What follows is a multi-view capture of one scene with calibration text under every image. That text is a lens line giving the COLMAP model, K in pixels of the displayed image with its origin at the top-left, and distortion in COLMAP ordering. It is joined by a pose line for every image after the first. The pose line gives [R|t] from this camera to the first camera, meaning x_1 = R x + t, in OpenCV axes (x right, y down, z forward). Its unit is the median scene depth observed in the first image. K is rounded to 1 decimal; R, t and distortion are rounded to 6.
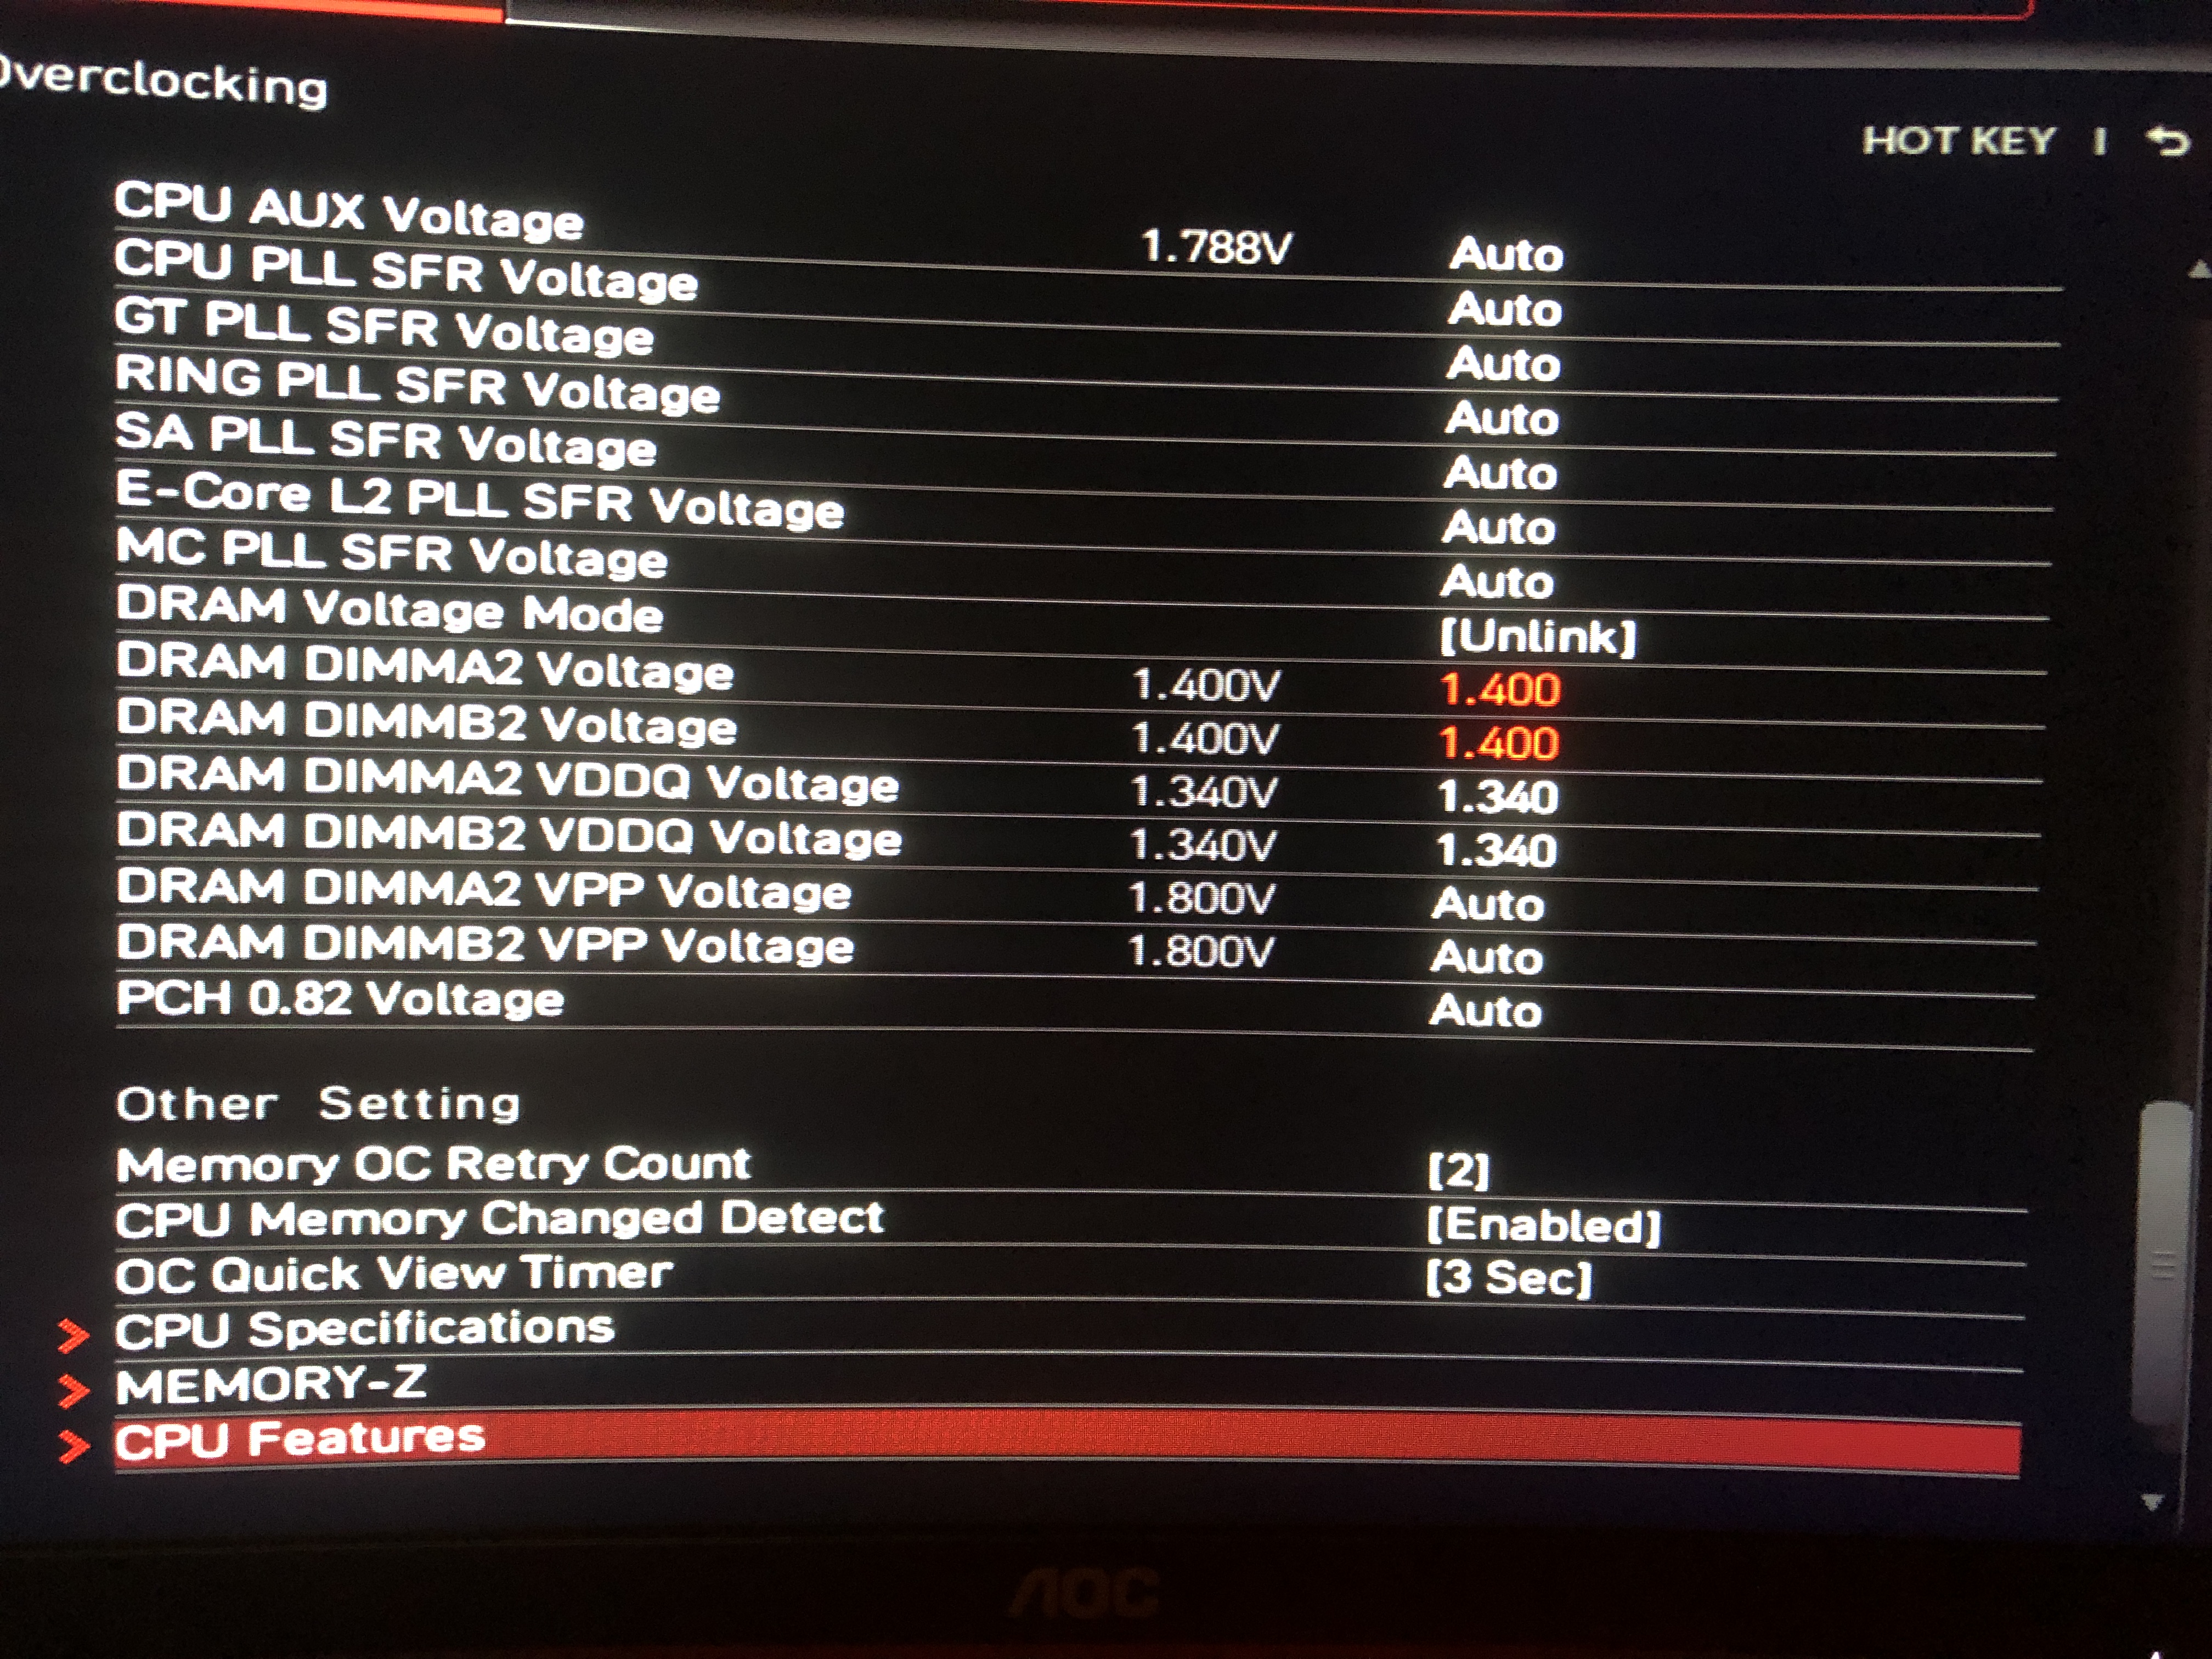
lens RADIAL K [[2405.1, 0, 1107.9], [0, 2405.1, 771.9], [0, 0, 1]] dist [0.038016, -0.141114]
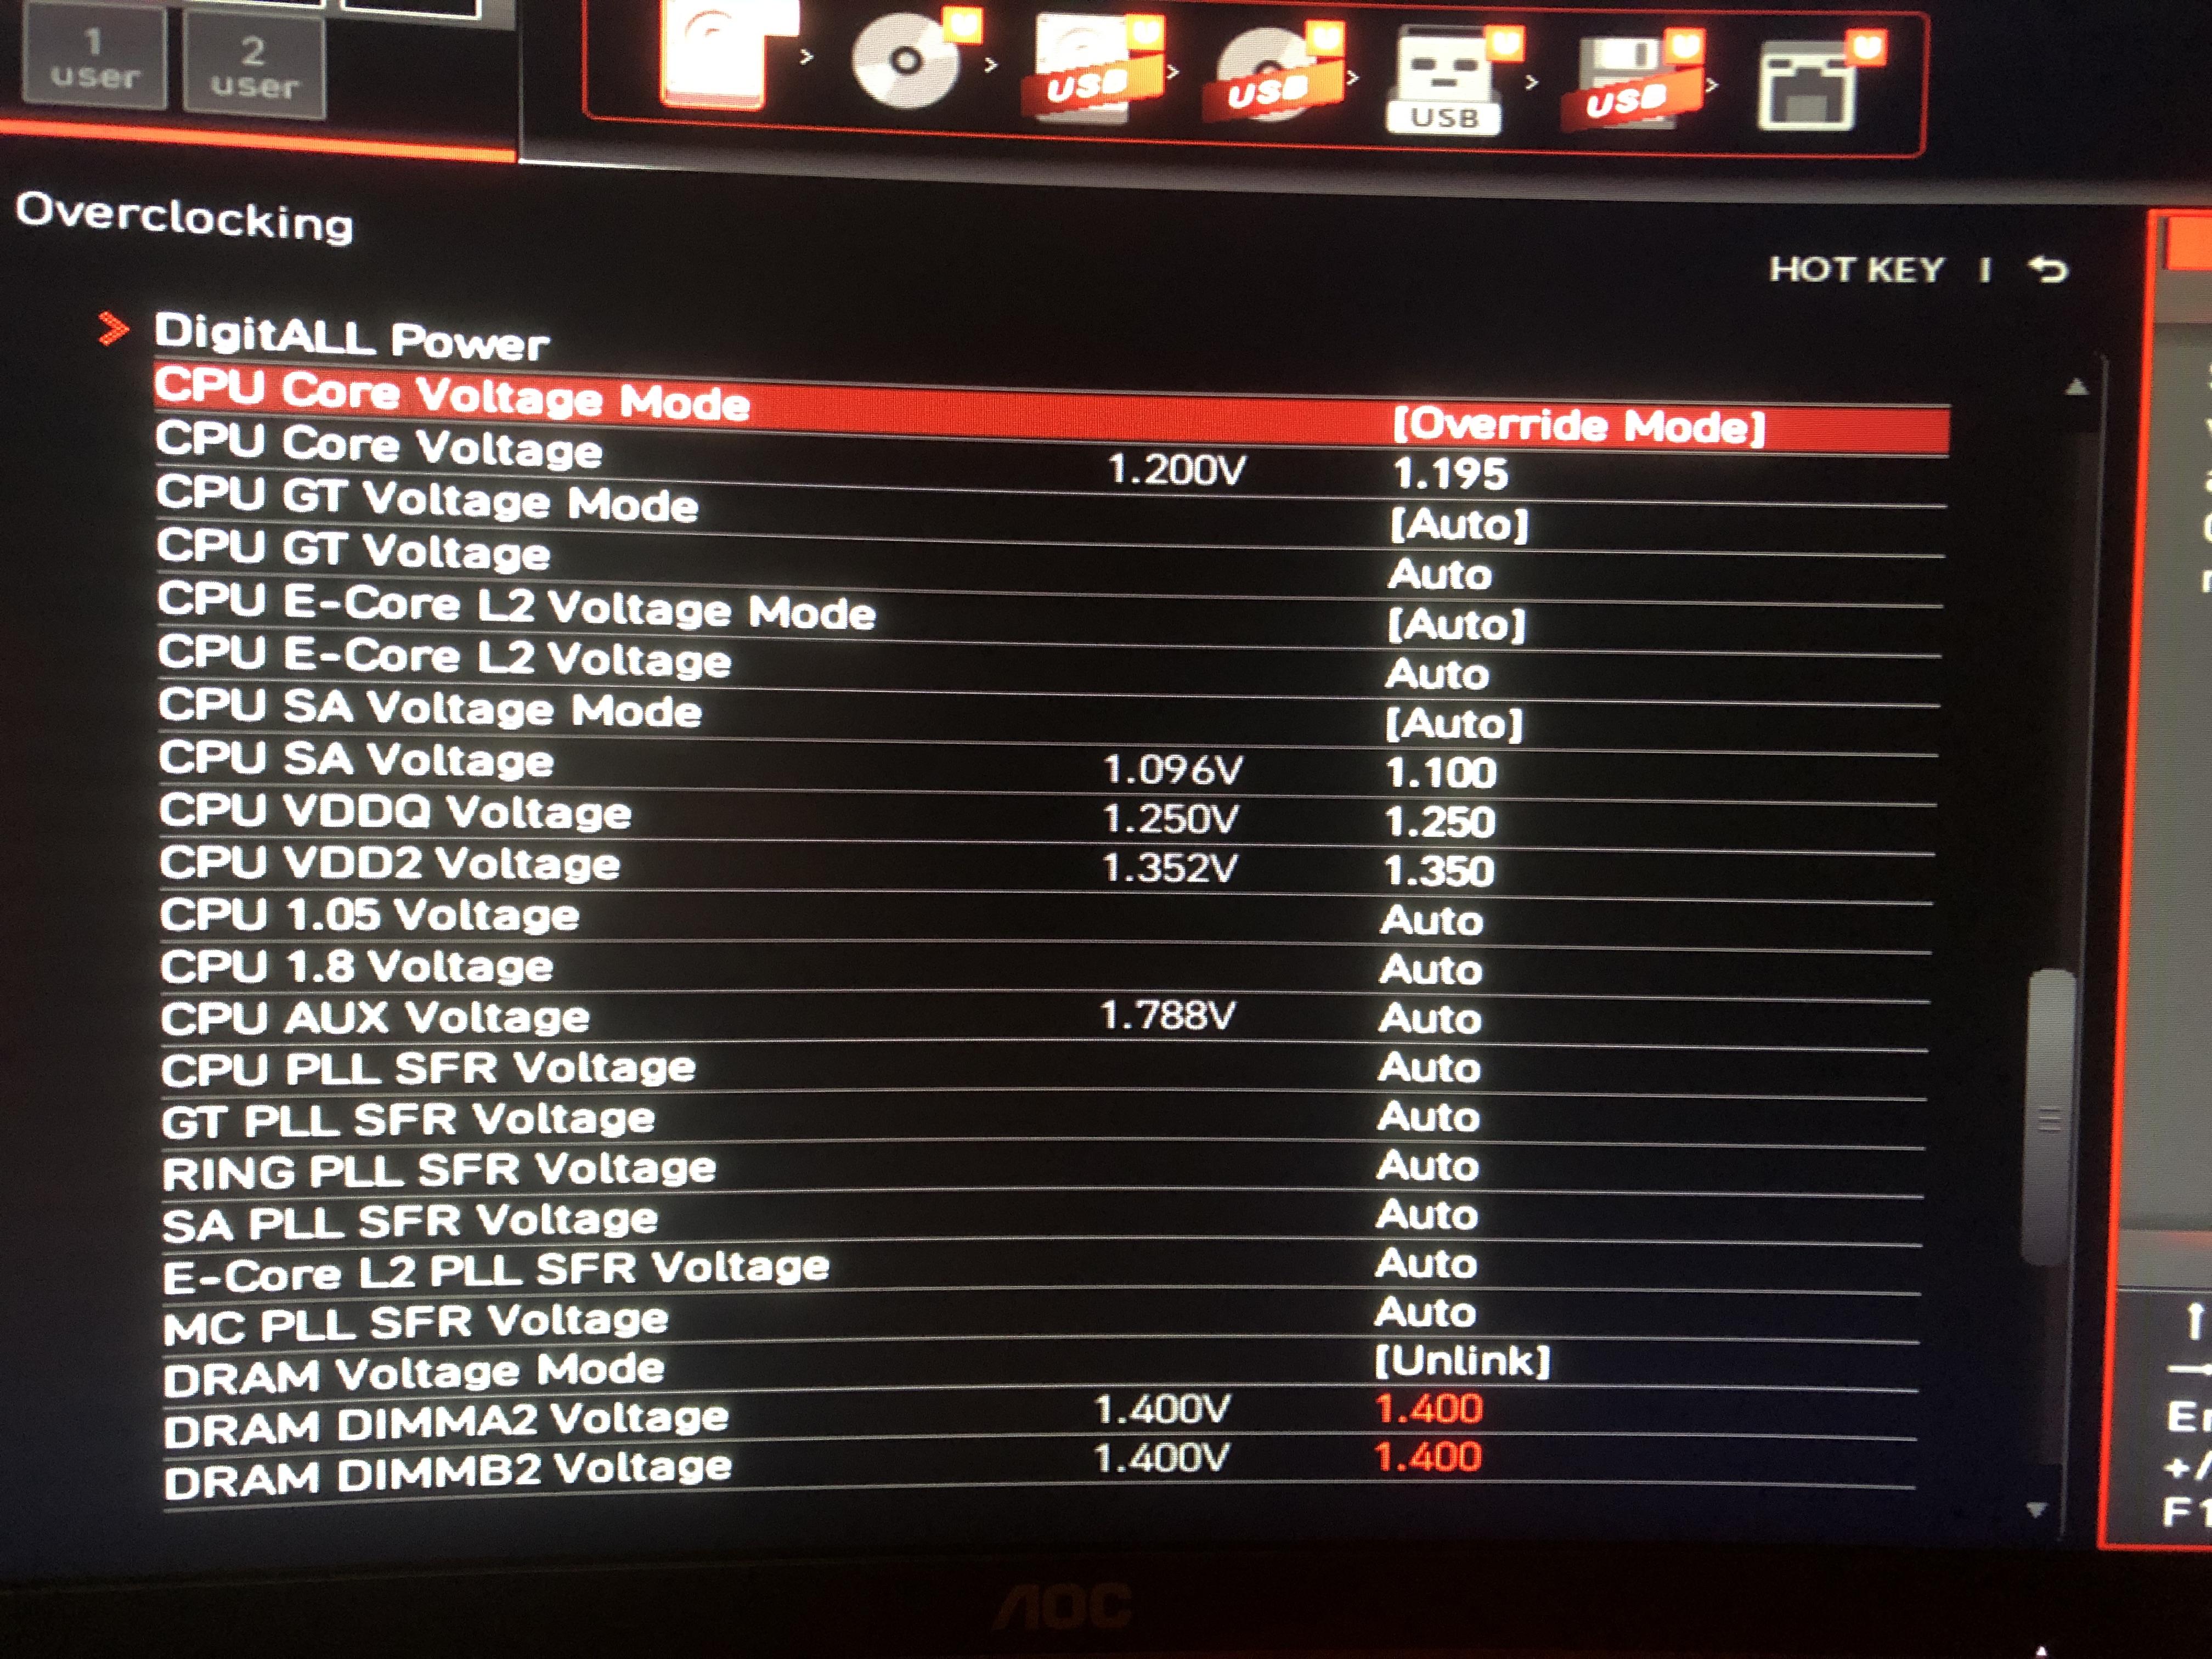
lens RADIAL K [[2231.3, 0, 1134.9], [0, 2231.3, 792.2], [0, 0, 1]] dist [-0.029900, 0.038925]
pose [[0.999703, -0.006685, 0.023447, 0.006724], [0.006608, 0.999973, 0.003357, -0.330071], [-0.023469, -0.003201, 0.999719, -0.014686]]
